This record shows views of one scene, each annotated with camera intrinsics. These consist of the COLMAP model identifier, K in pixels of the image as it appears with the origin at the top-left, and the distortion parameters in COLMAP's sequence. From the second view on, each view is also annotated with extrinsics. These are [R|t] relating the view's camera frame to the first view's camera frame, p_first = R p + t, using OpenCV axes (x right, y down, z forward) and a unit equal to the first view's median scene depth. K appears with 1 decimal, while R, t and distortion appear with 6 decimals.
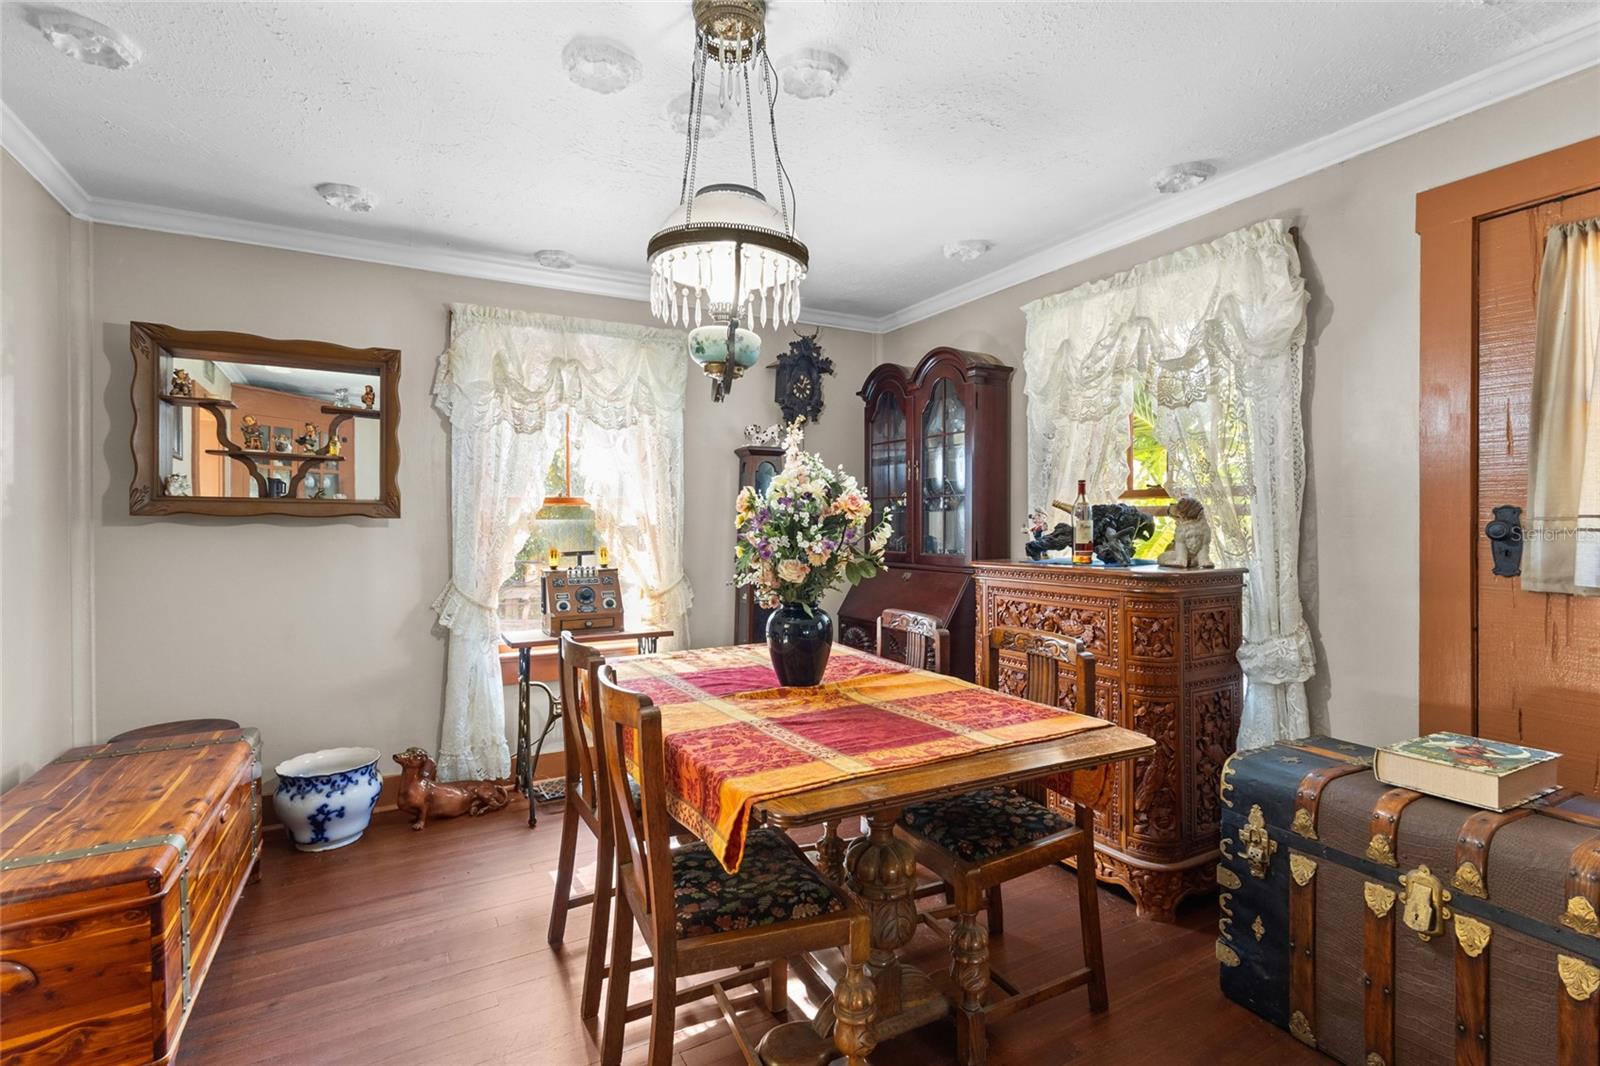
lens RADIAL K [[741.7, 0, 807.7], [0, 741.7, 528.4], [0, 0, 1]] dist [0.003498, 0.000951]
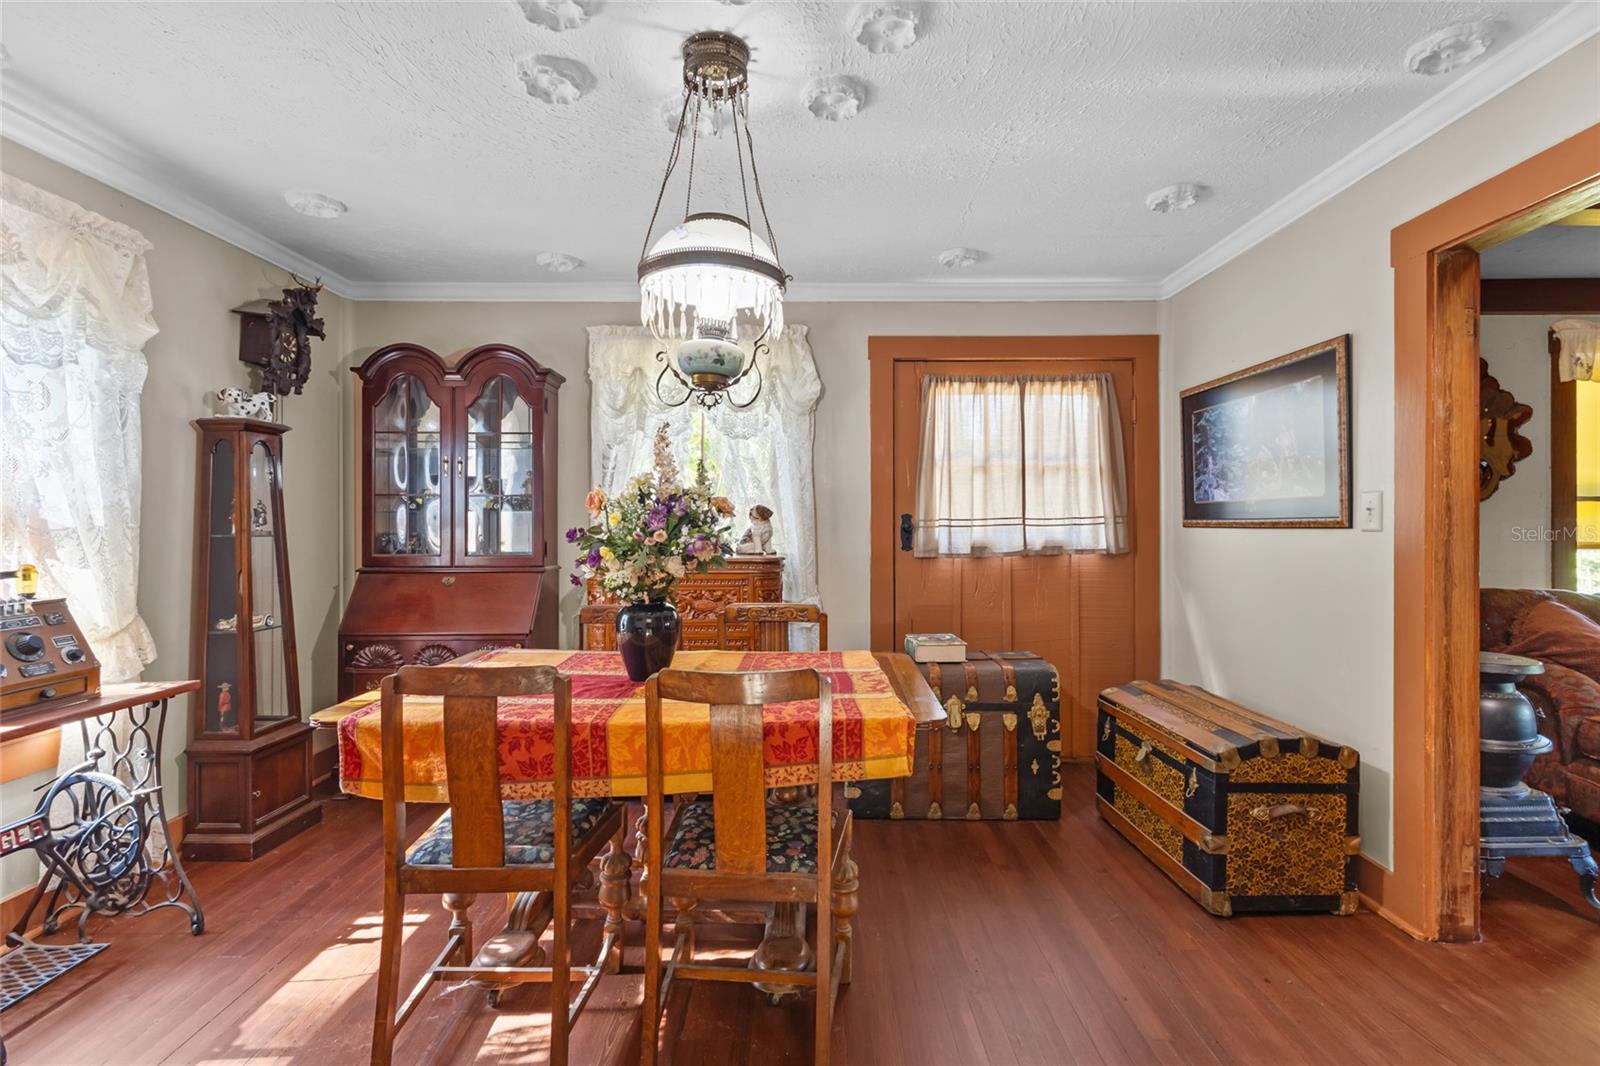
lens RADIAL K [[741.7, 0, 809.0], [0, 741.7, 527.7], [0, 0, 1]] dist [0.003498, 0.000951]
pose [[0.483818, -0.005232, 0.875153, -0.543547], [0.008818, 0.999961, 0.001103, 0.001043], [-0.875124, 0.007183, 0.483845, 0.191094]]
